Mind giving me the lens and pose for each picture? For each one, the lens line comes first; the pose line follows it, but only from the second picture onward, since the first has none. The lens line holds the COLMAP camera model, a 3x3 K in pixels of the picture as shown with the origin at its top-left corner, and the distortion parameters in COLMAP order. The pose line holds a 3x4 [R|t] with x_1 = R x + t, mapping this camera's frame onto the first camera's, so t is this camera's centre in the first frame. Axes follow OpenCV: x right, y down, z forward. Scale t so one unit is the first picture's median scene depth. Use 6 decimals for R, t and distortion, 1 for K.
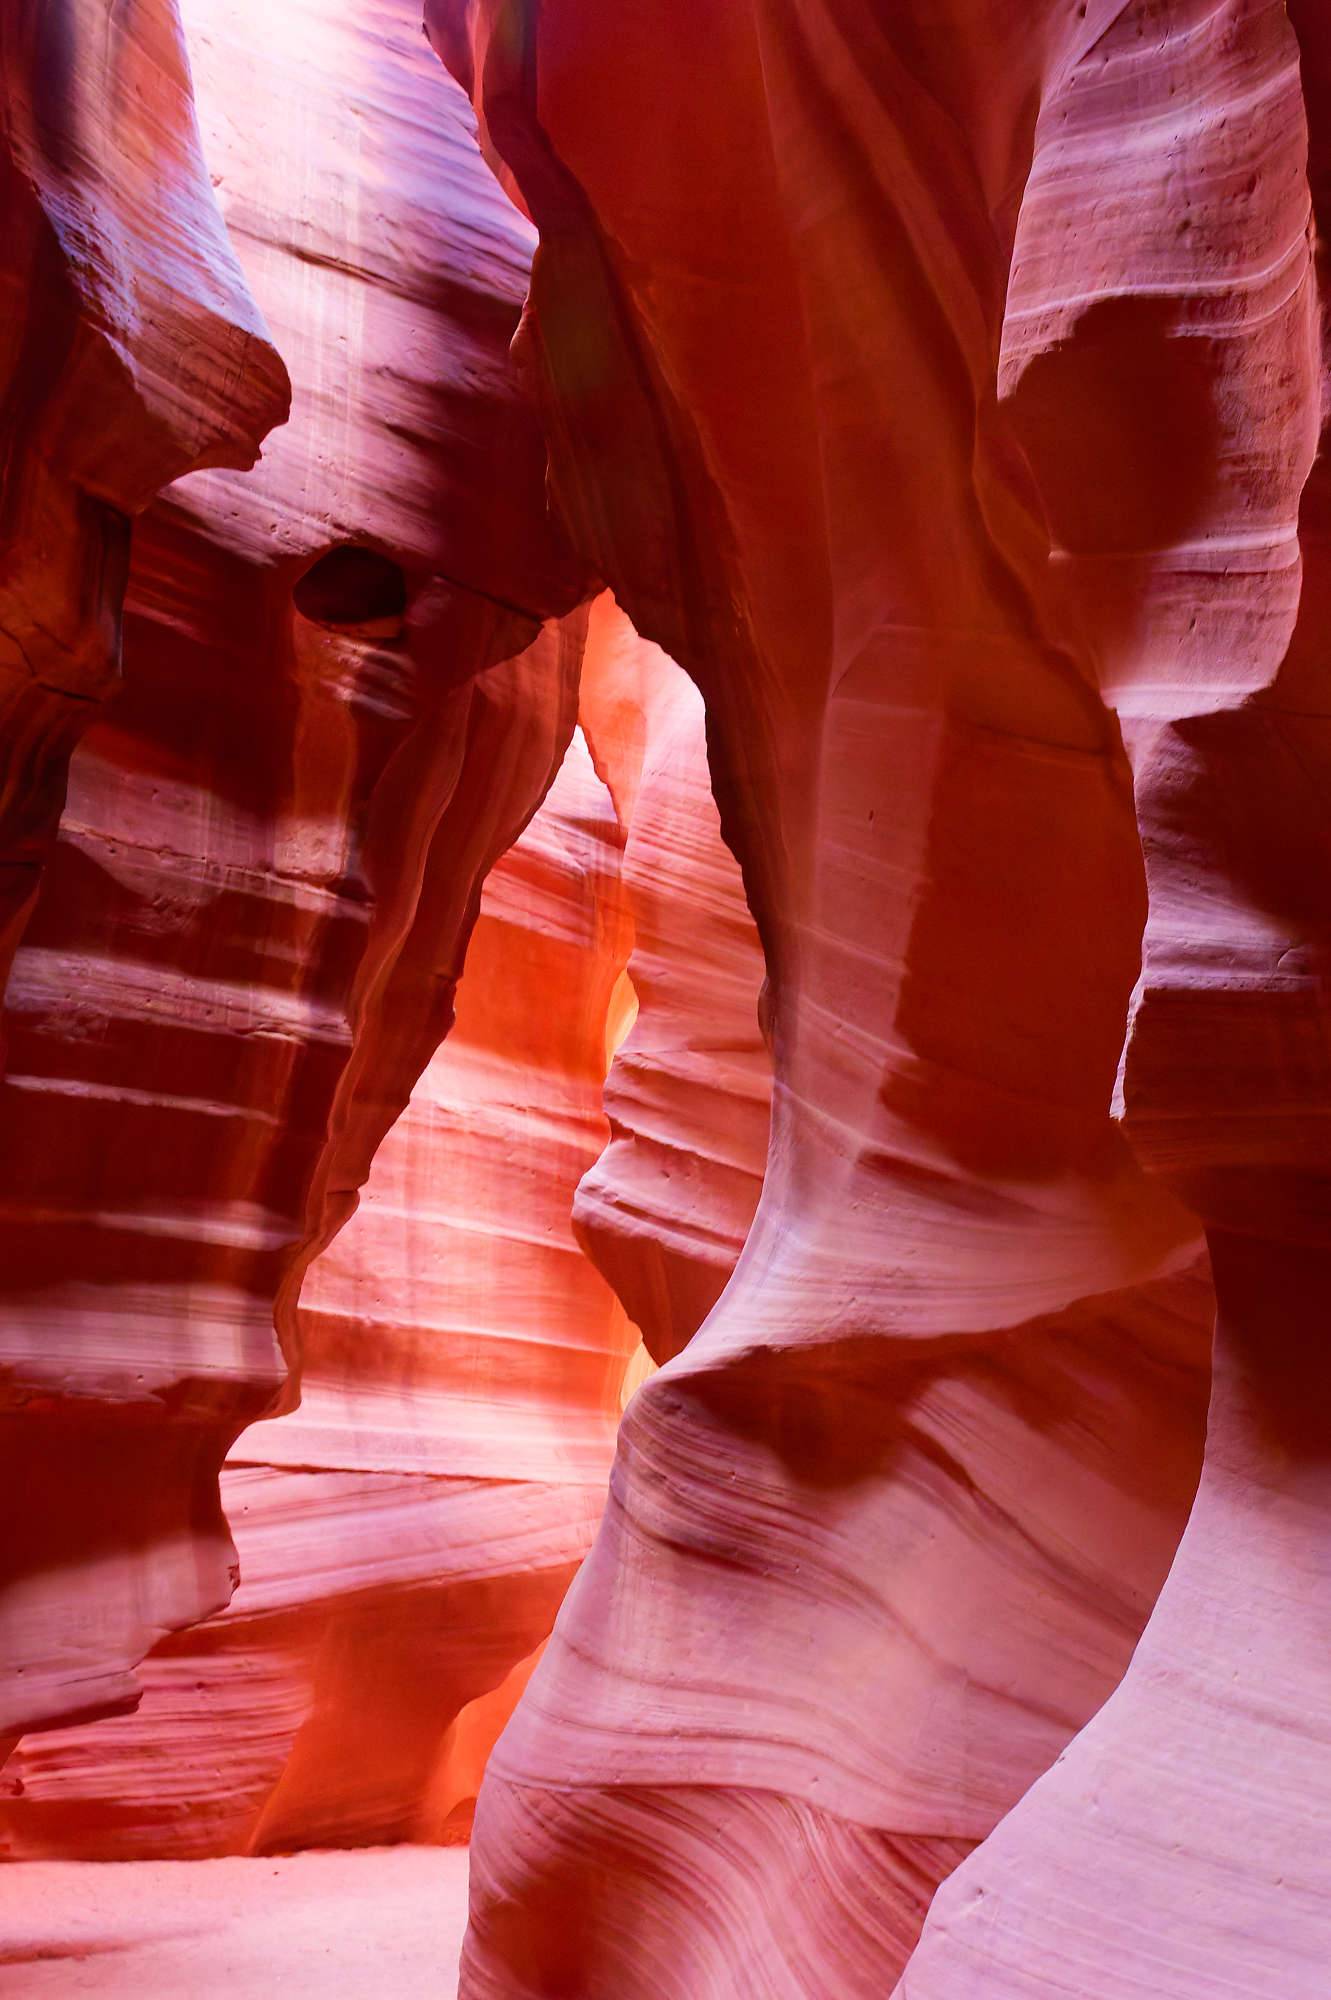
lens RADIAL K [[2244.6, 0, 666.1], [0, 2244.6, 960.9], [0, 0, 1]] dist [0.039214, 0.035854]
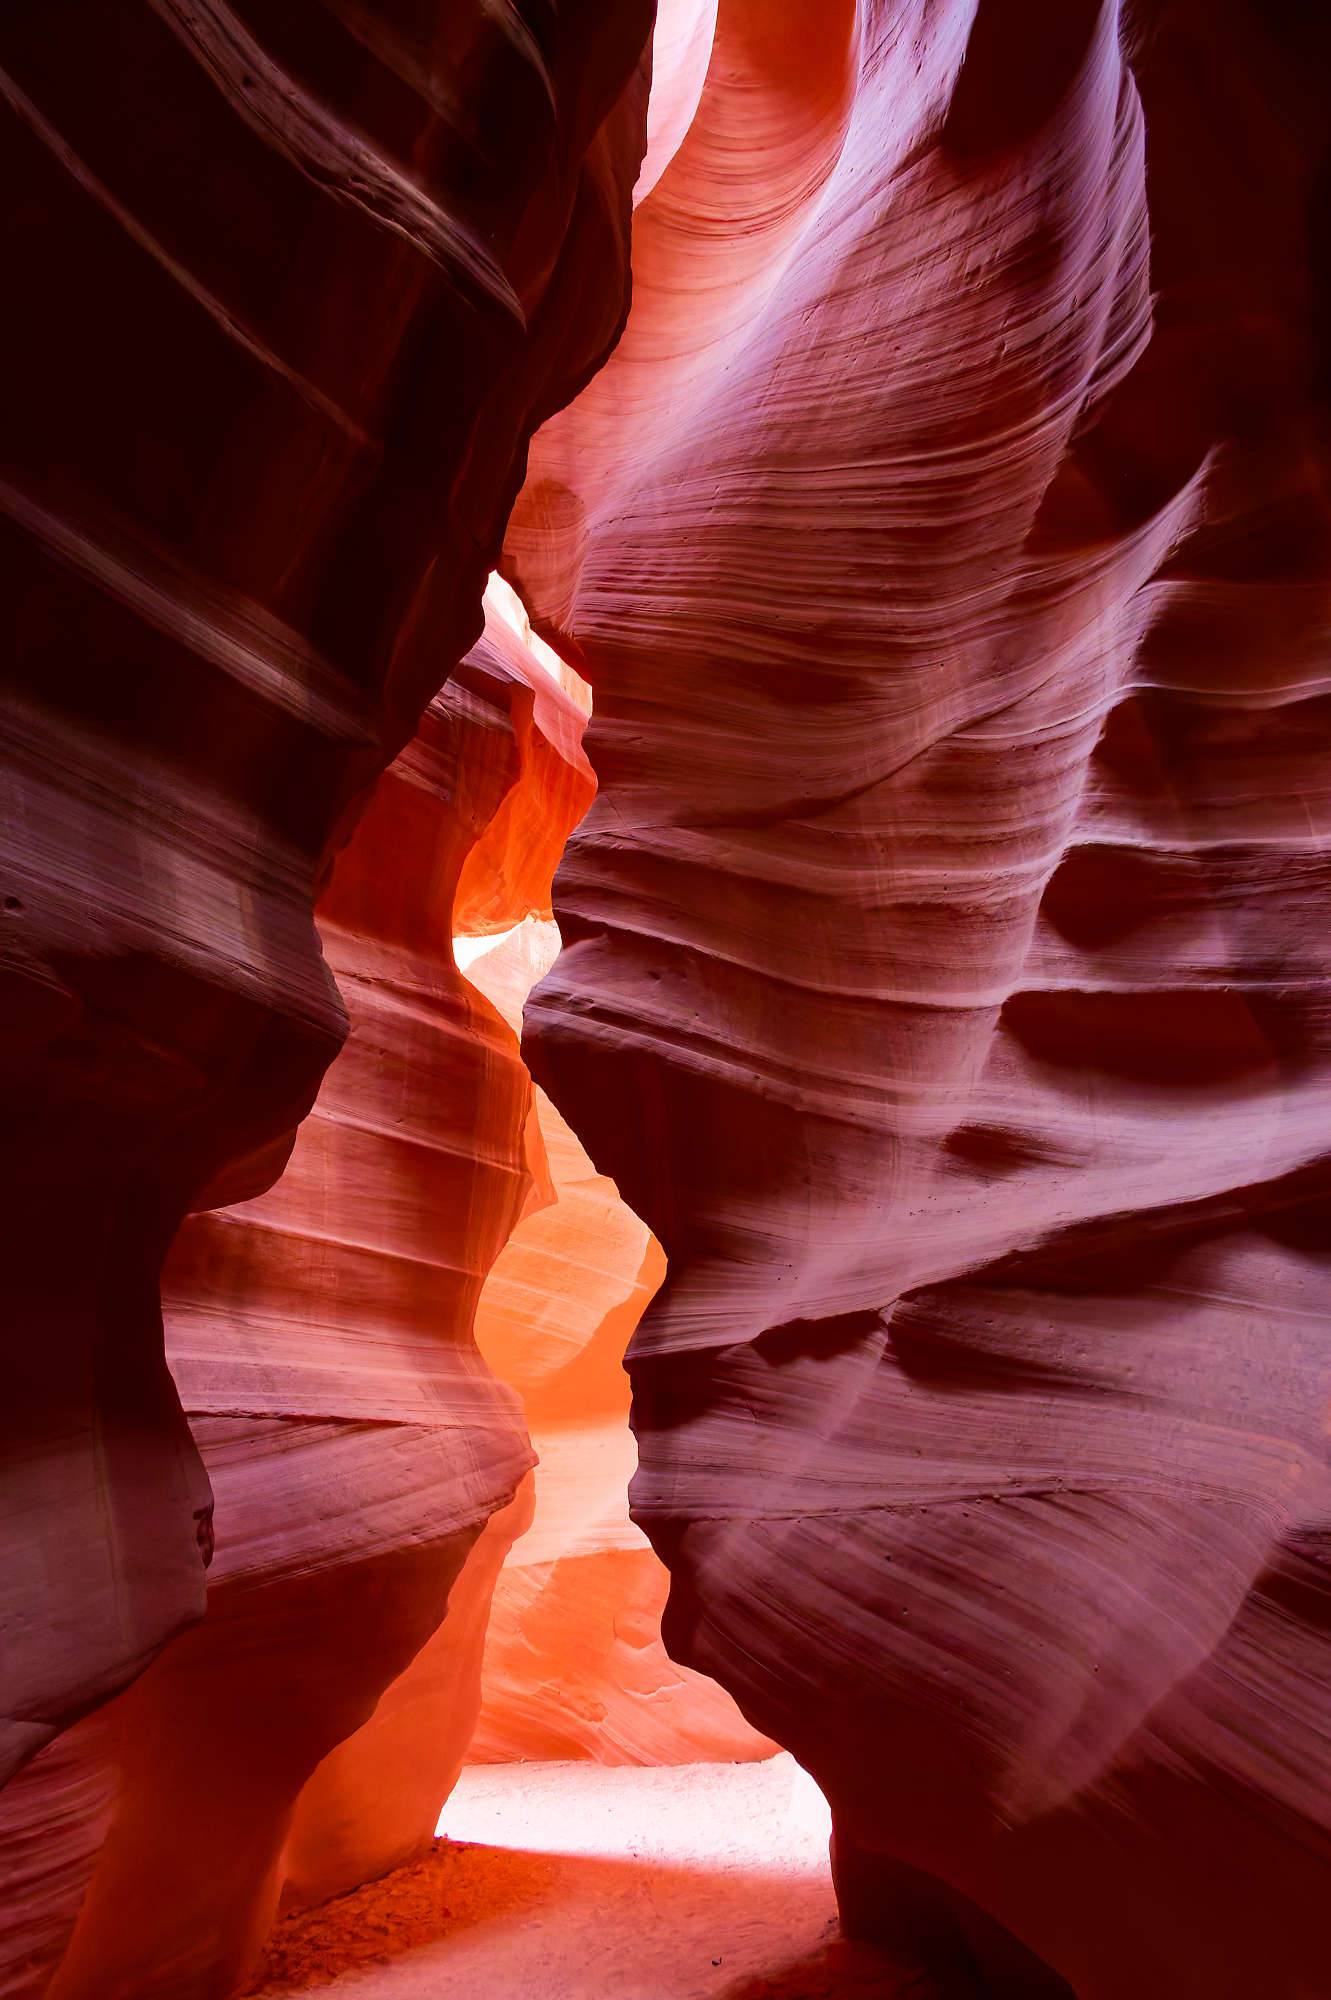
lens RADIAL K [[1291.6, 0, 663.1], [0, 1291.6, 990.7], [0, 0, 1]] dist [-0.012881, 0.016533]
pose [[0.928534, 0.050943, 0.367735, -0.161085], [0.008643, 0.987306, -0.158597, 0.171573], [-0.371146, 0.150441, 0.916307, 0.597619]]
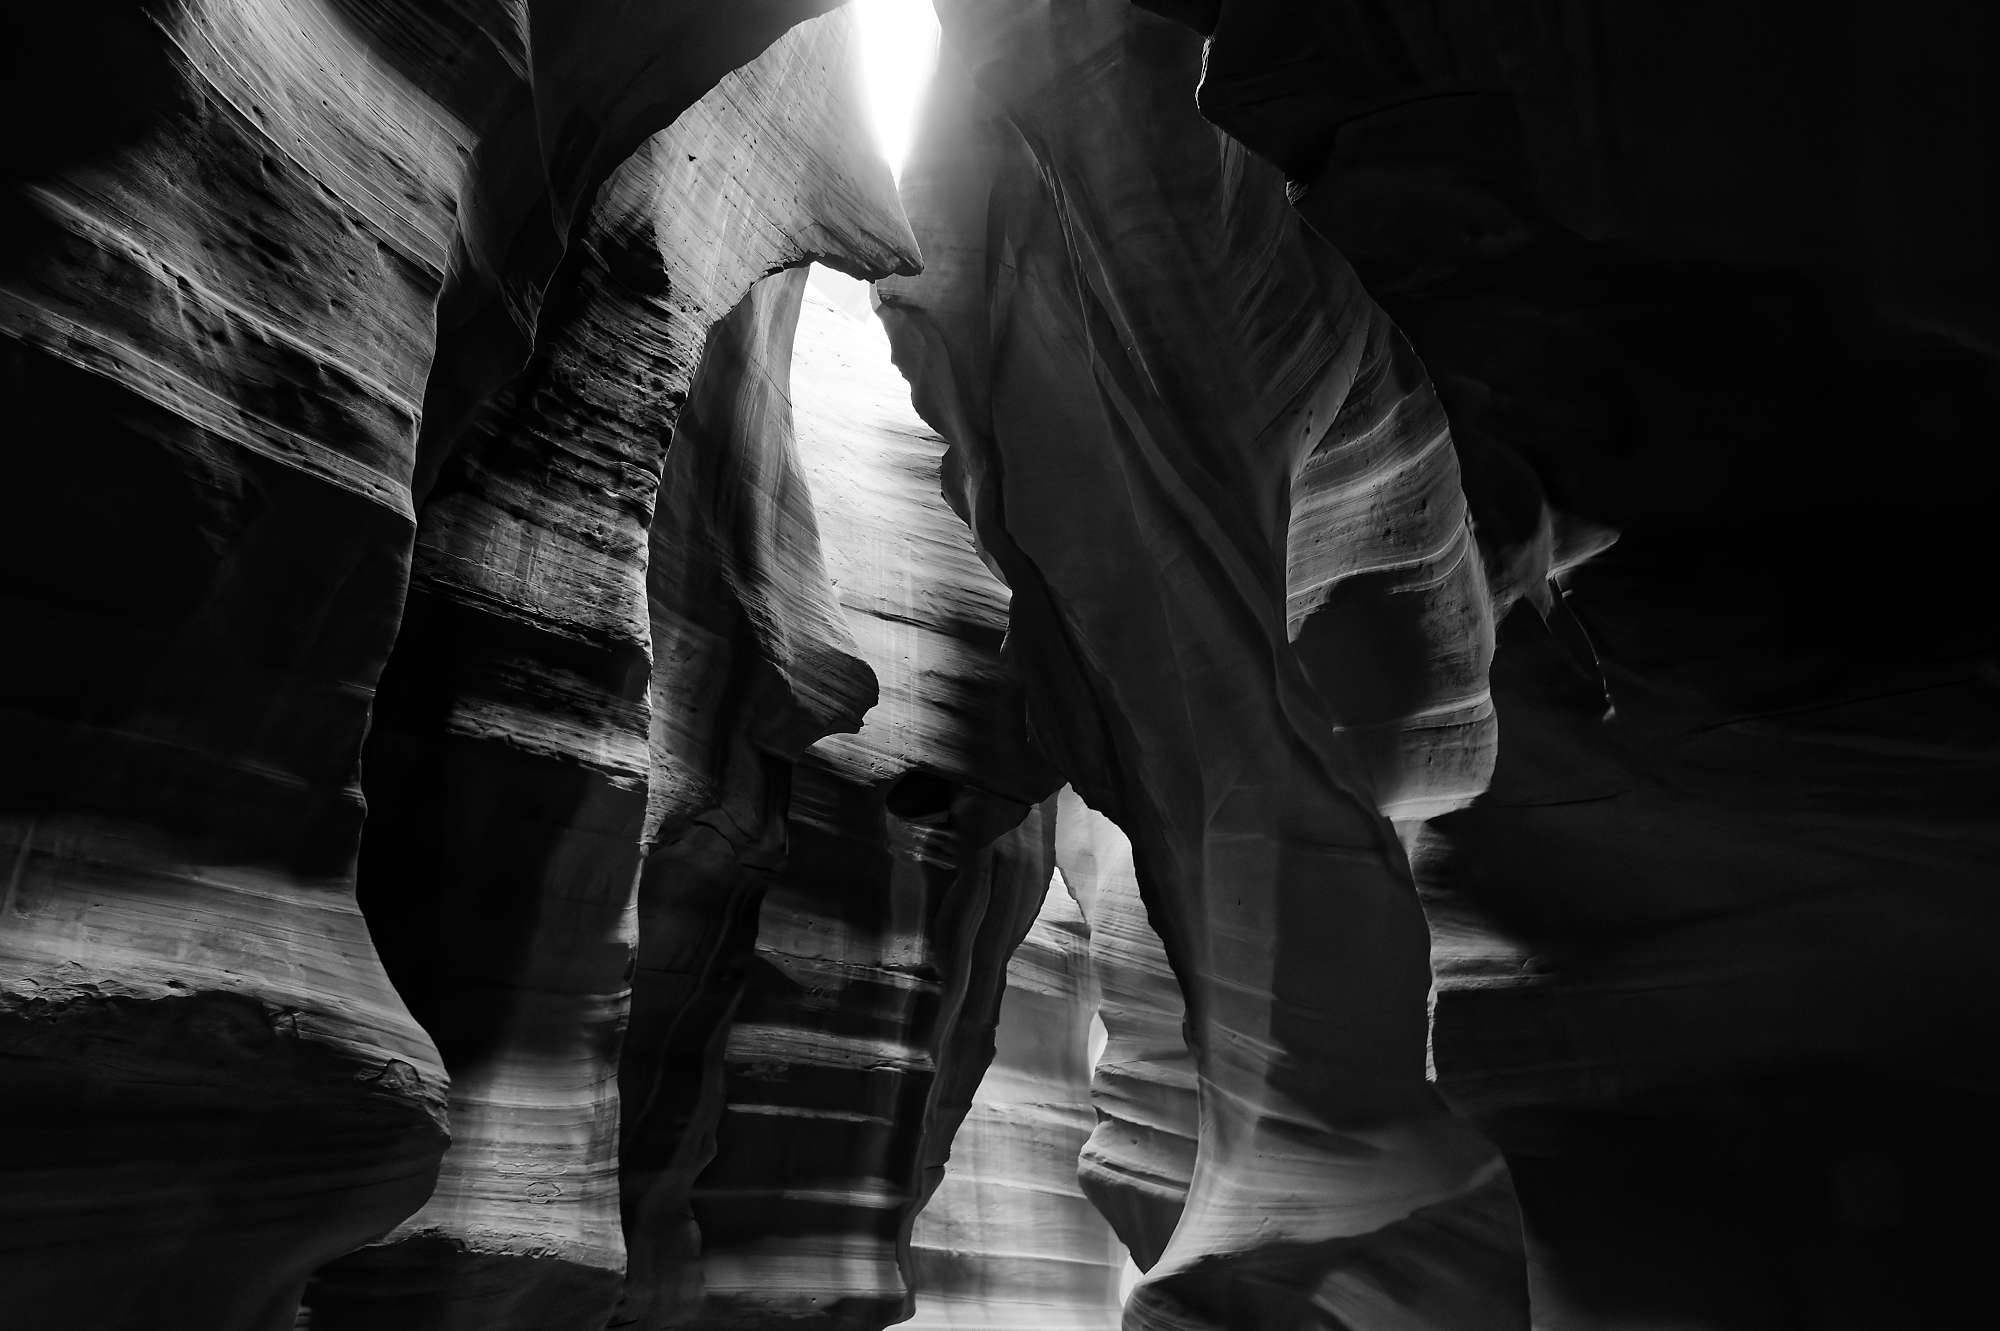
lens RADIAL K [[1298.0, 0, 996.2], [0, 1298.0, 670.4], [0, 0, 1]] dist [-0.020582, 0.024500]
pose [[0.993227, -0.092524, -0.070274, -0.001914], [0.071469, 0.963410, -0.258327, 0.002656], [0.091605, 0.251555, 0.963498, 0.020774]]
